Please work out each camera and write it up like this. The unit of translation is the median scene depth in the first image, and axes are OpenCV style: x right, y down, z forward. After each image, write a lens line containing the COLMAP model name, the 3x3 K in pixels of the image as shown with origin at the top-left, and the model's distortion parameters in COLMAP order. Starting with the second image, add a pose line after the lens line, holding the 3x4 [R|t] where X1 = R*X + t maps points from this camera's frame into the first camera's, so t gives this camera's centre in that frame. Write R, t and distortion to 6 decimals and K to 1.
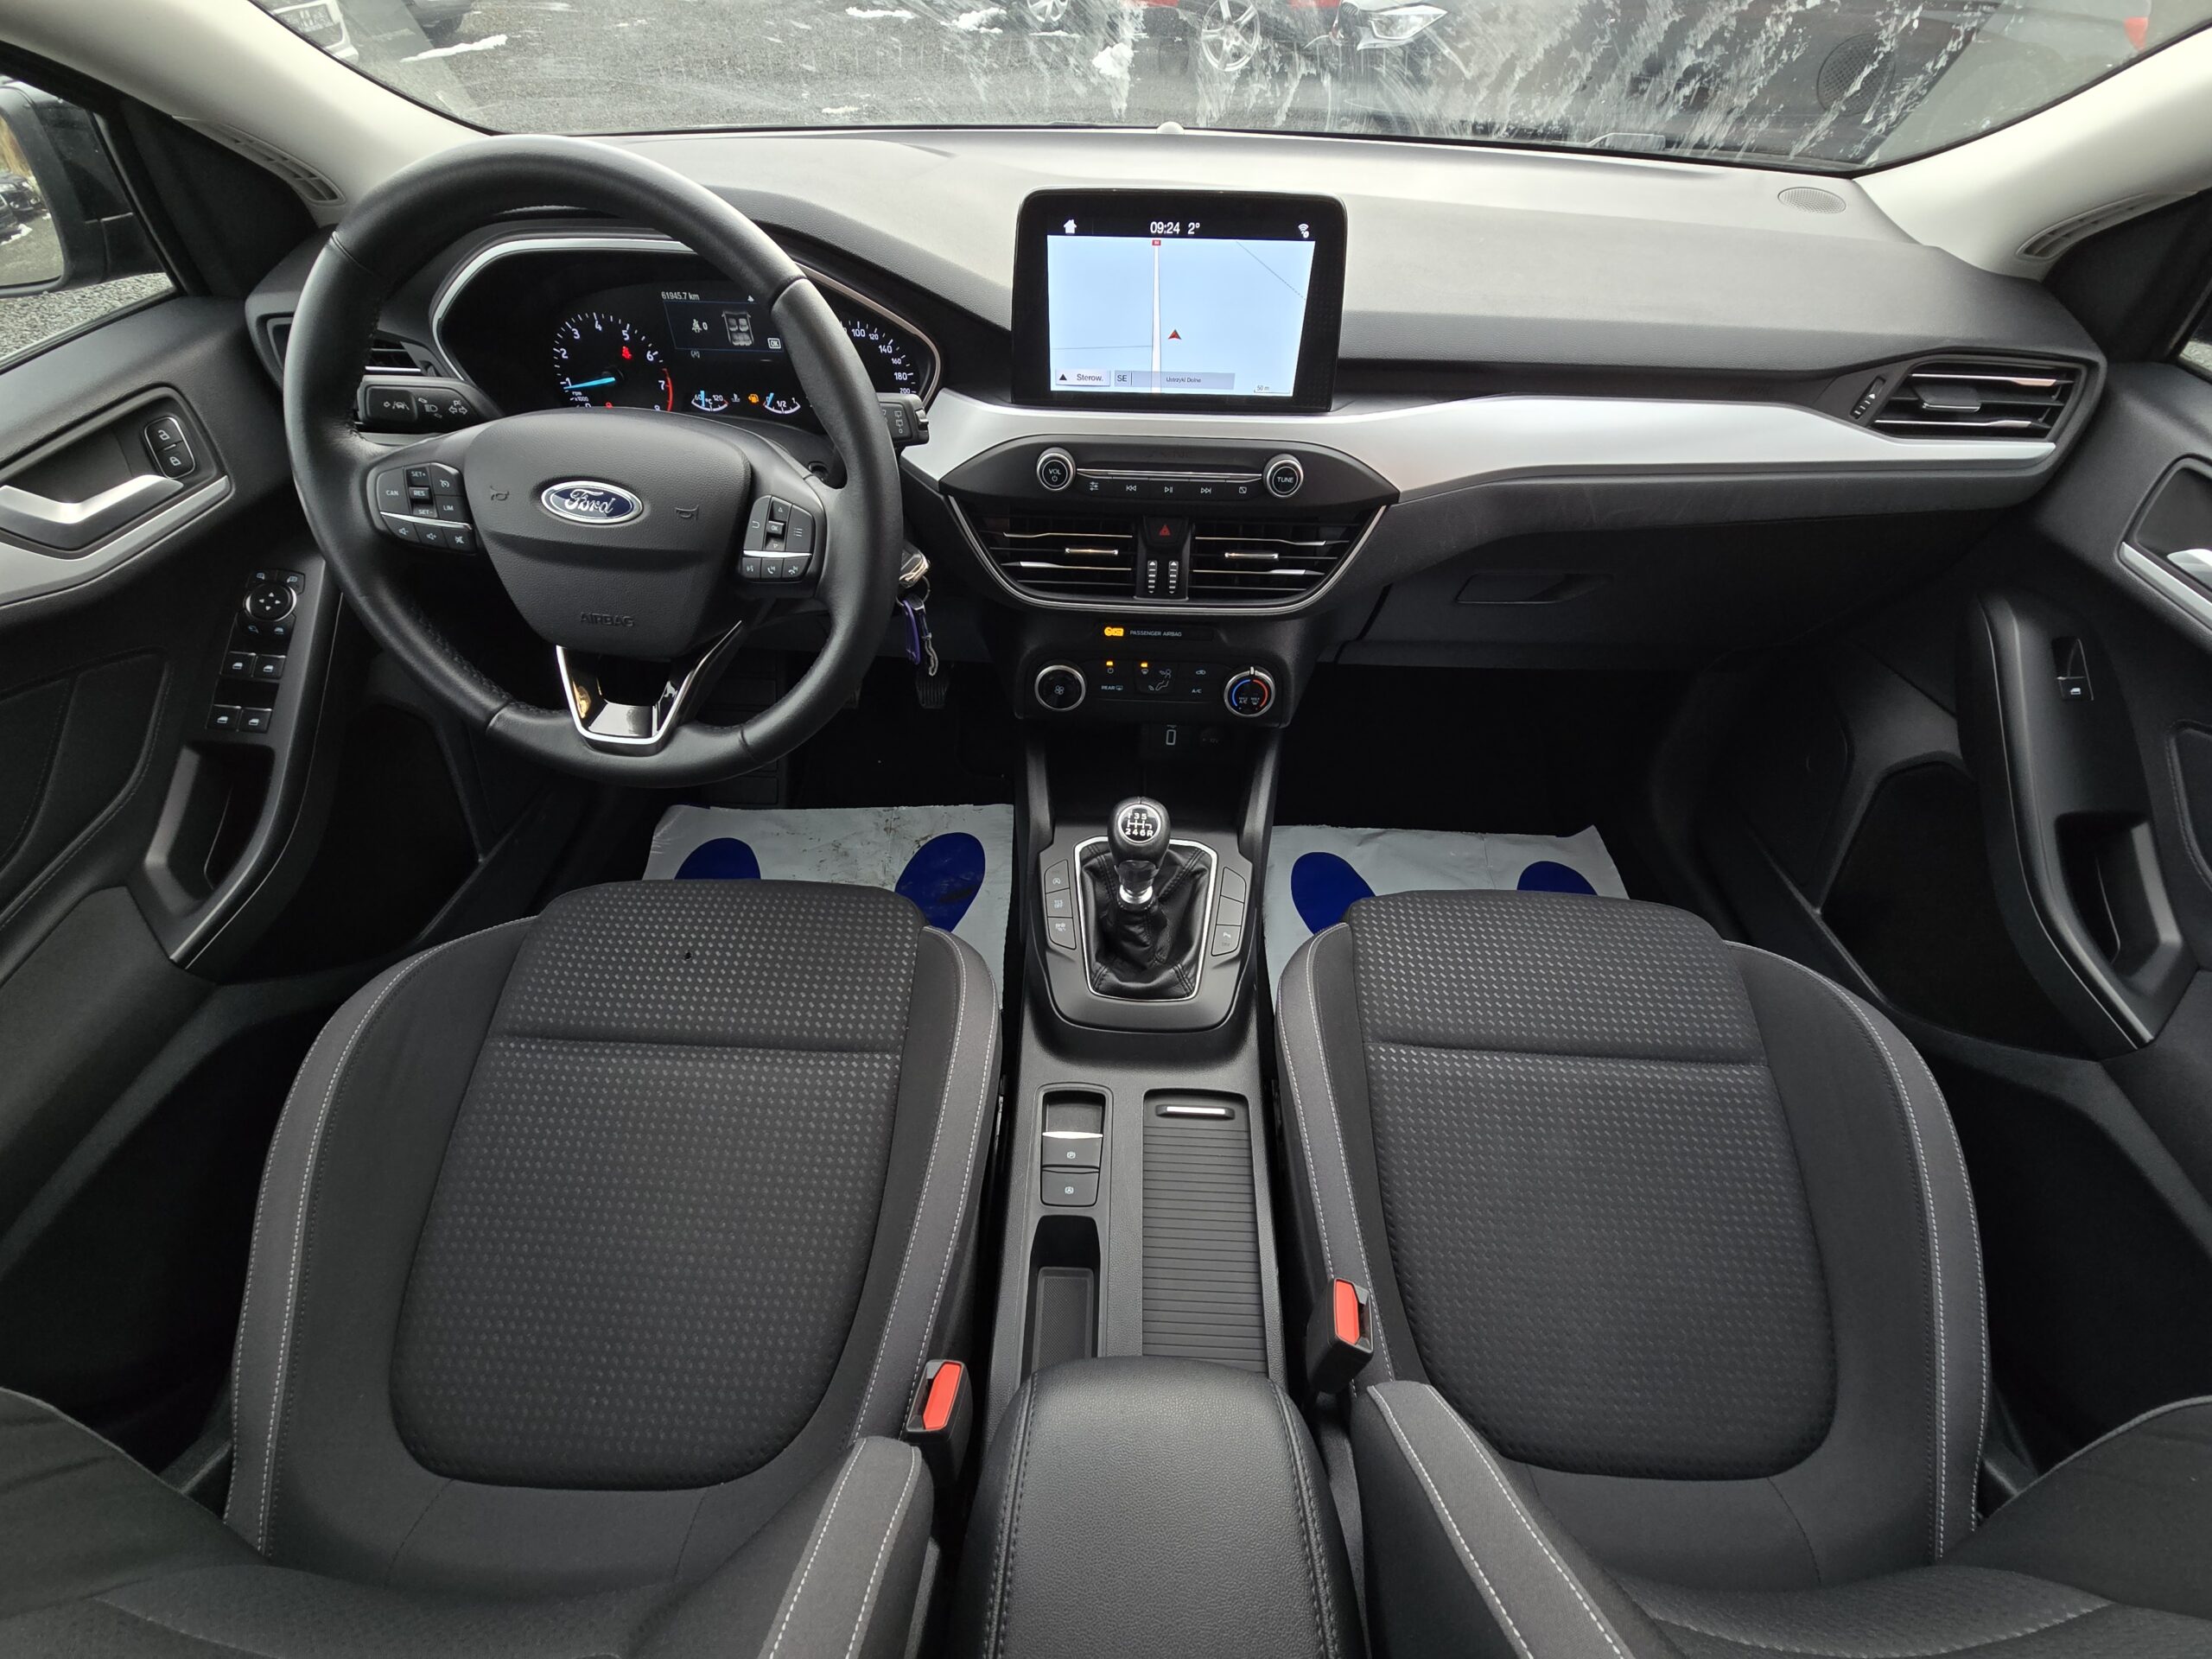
lens RADIAL K [[900.9, 0, 1108.3], [0, 900.9, 837.5], [0, 0, 1]] dist [-0.001693, -0.001104]
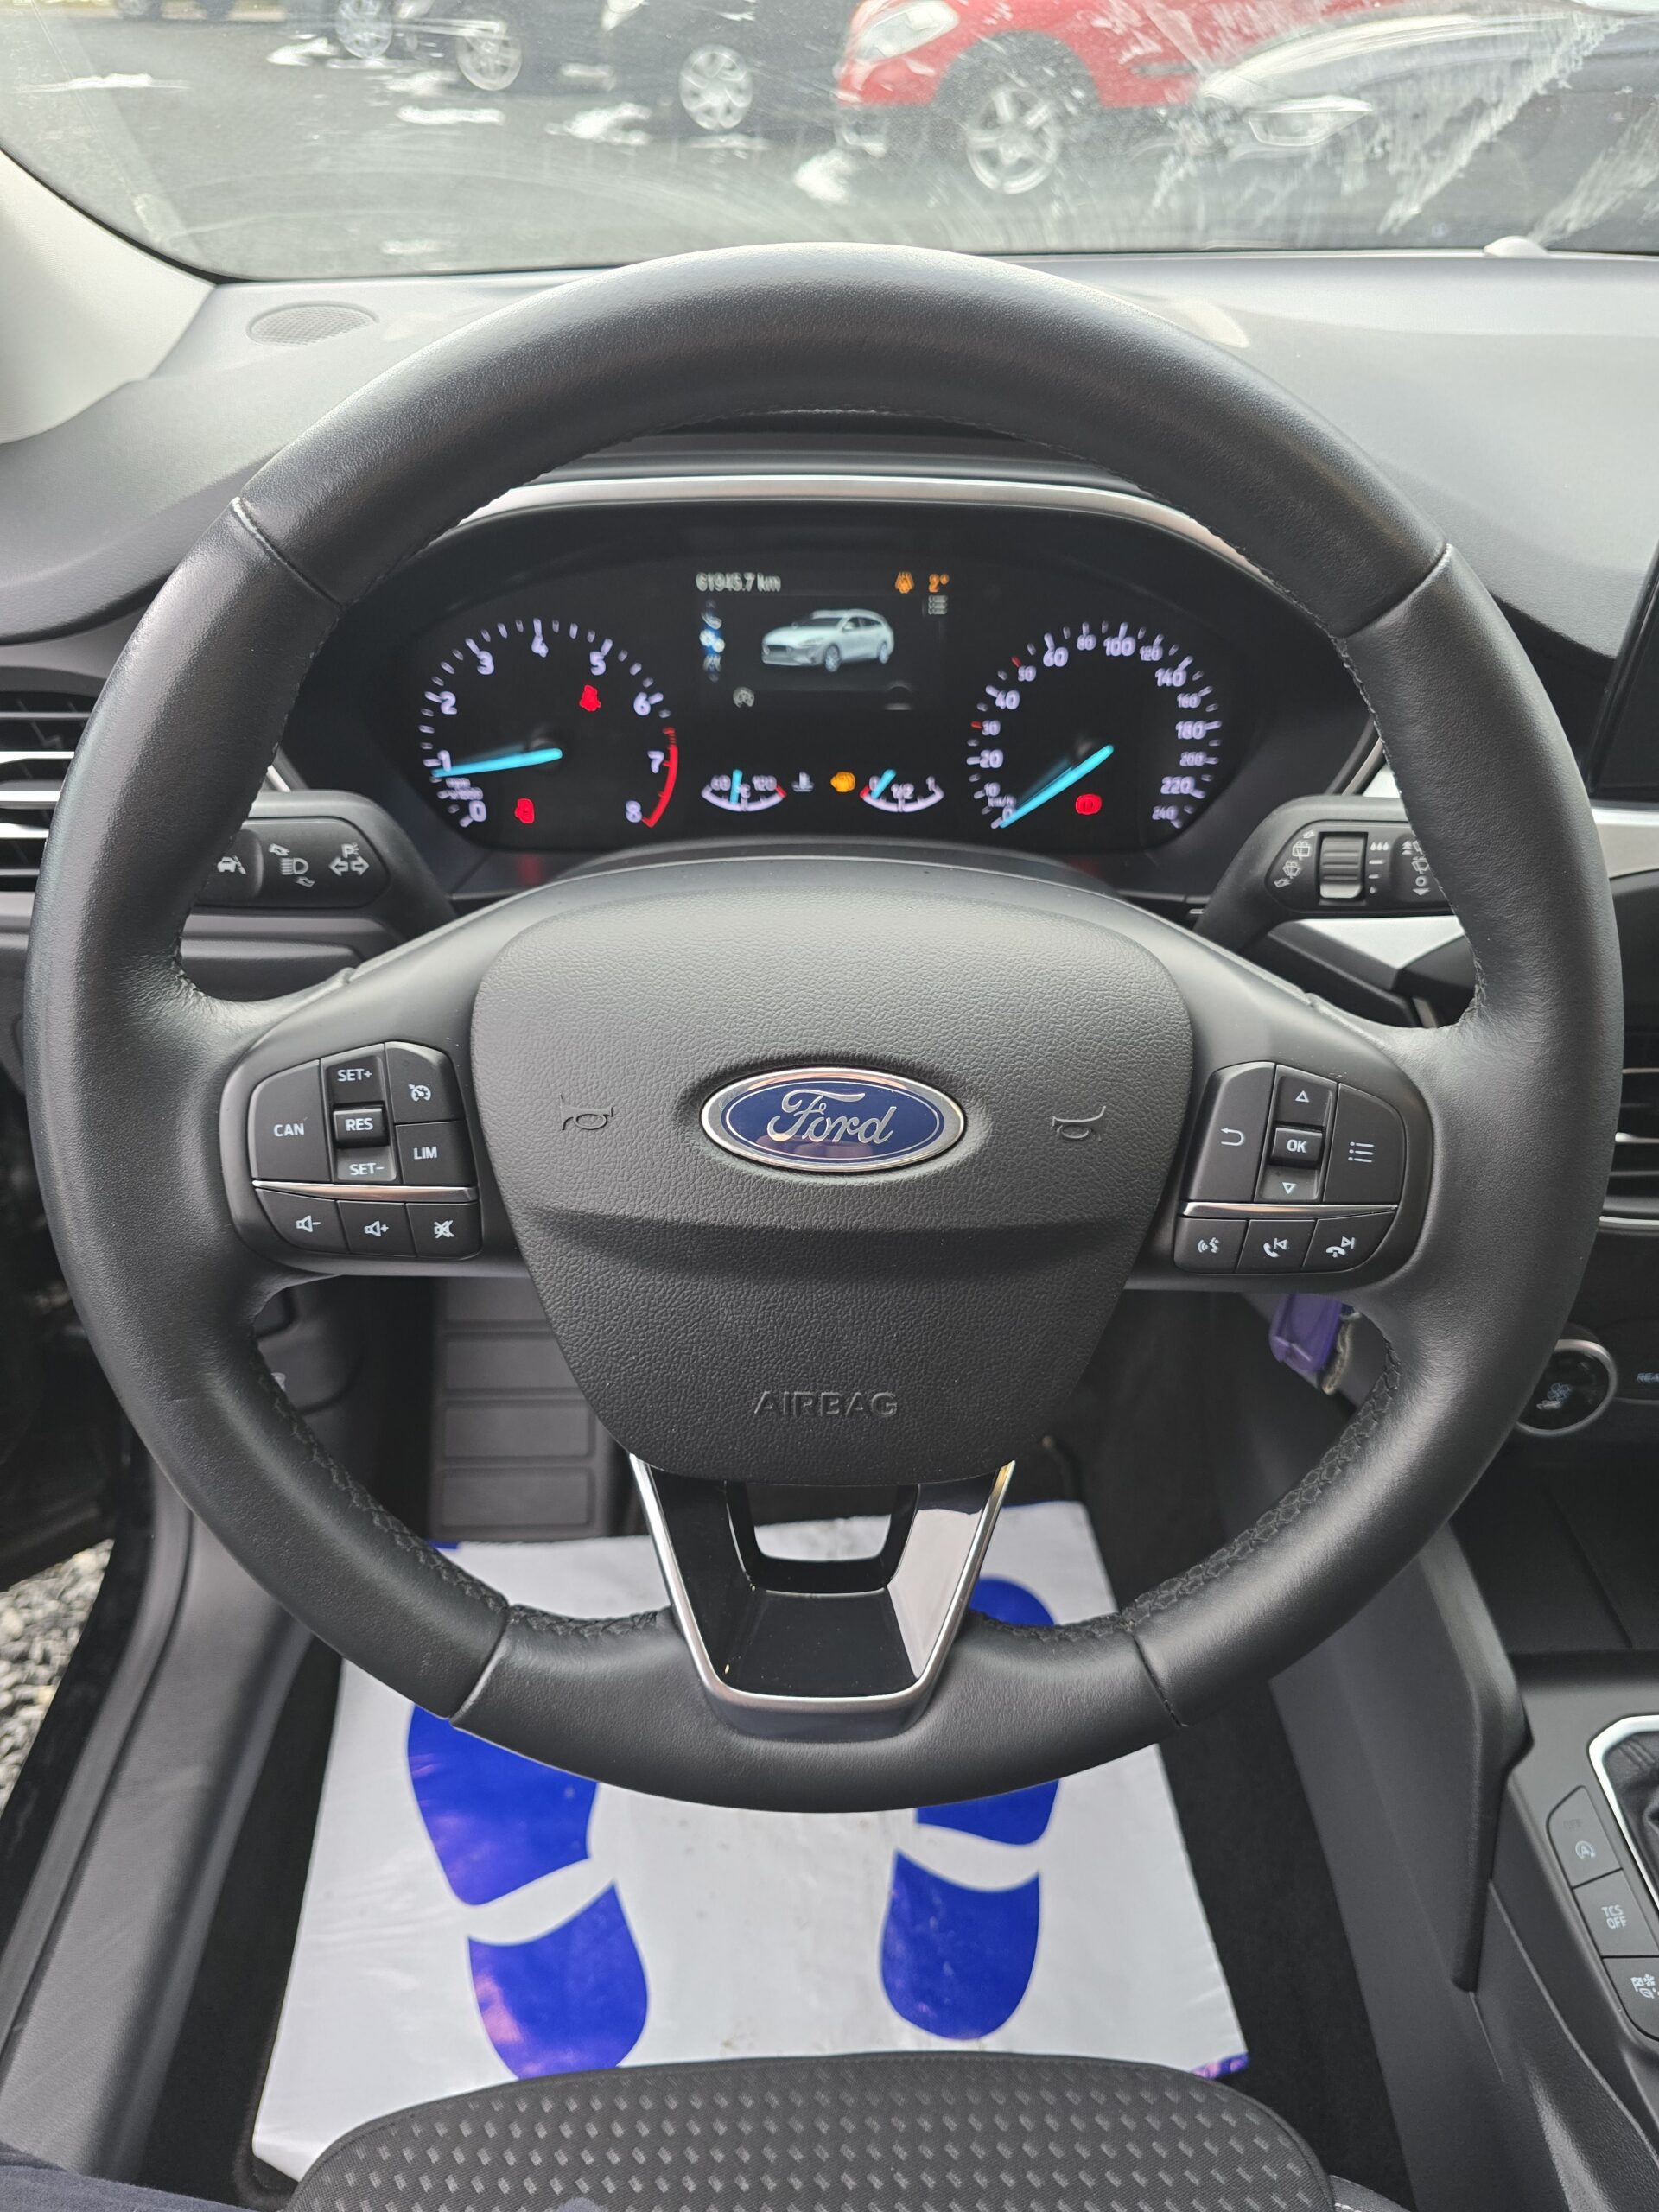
lens RADIAL K [[1494.3, 0, 860.1], [0, 1494.3, 1091.1], [0, 0, 1]] dist [0.040708, -0.034339]
pose [[0.997663, -0.043176, 0.052949, -0.482430], [0.051629, 0.984021, -0.170405, -0.226952], [-0.044746, 0.172740, 0.983951, 0.311539]]
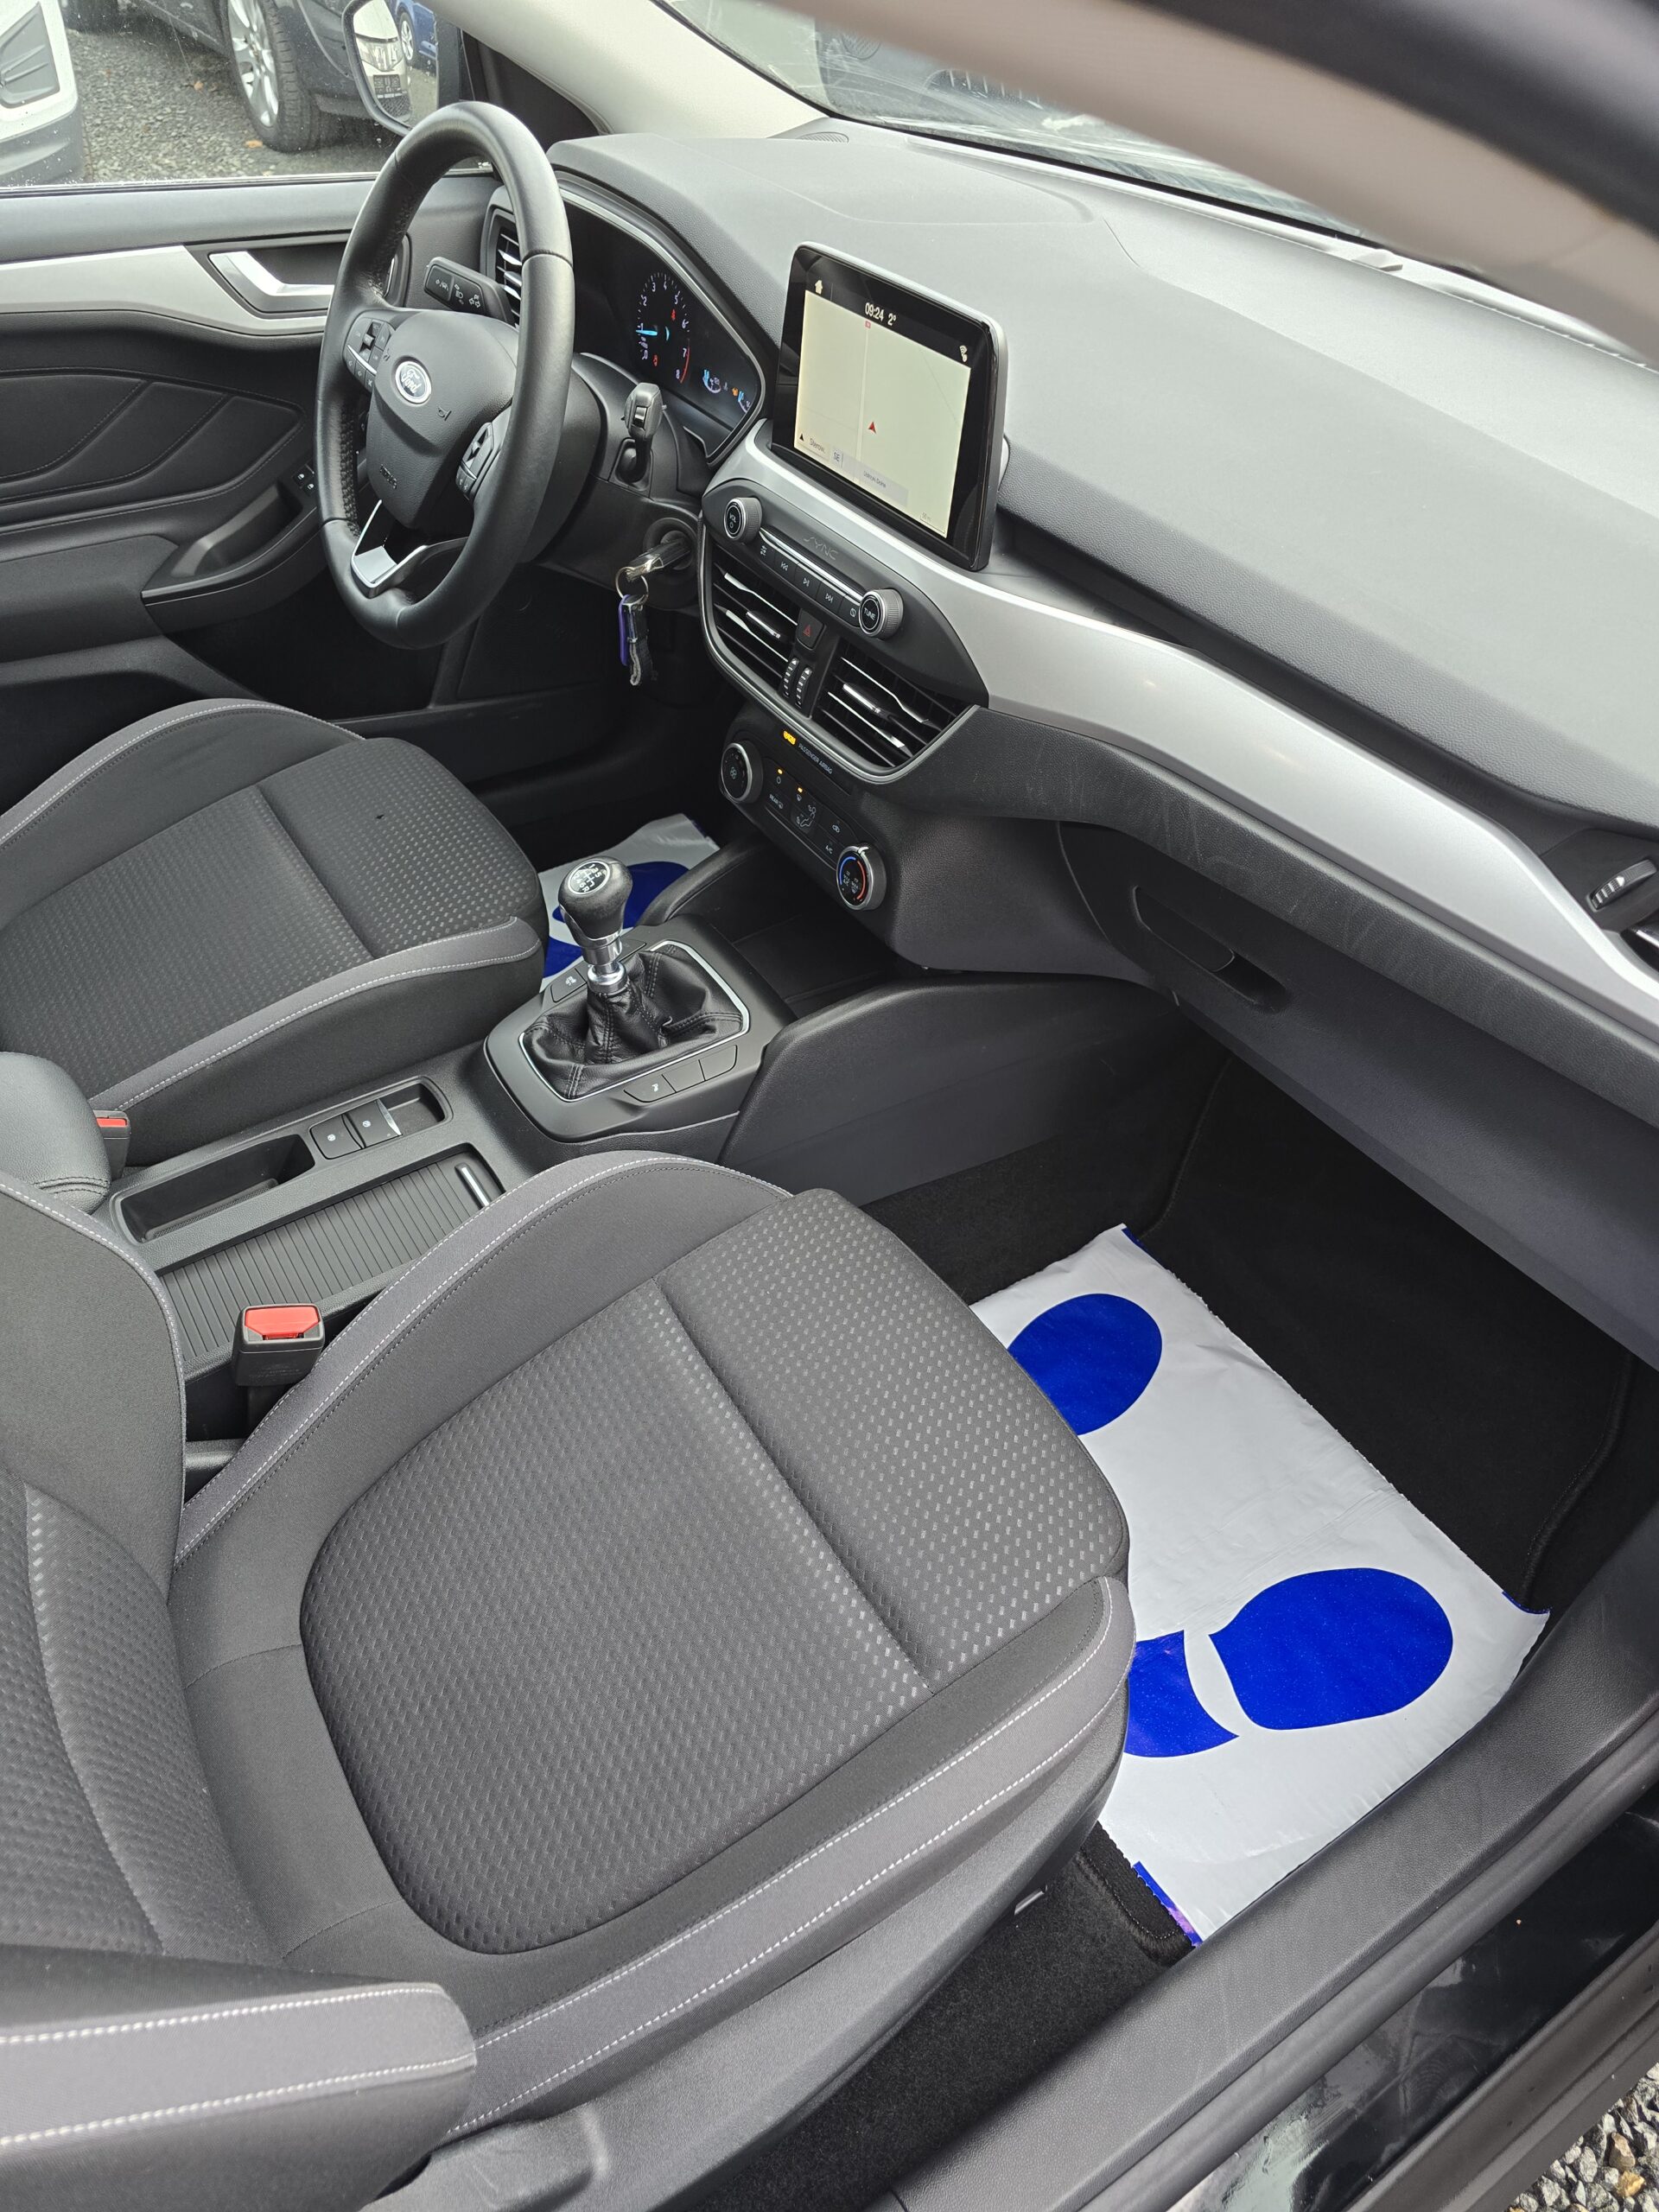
lens RADIAL K [[1494.3, 0, 866.5], [0, 1494.3, 1122.2], [0, 0, 1]] dist [0.040708, -0.034339]
pose [[0.582436, 0.561358, -0.587917, 1.226971], [-0.617014, 0.776167, 0.129842, -0.191345], [0.529210, 0.287128, 0.798433, -0.005308]]
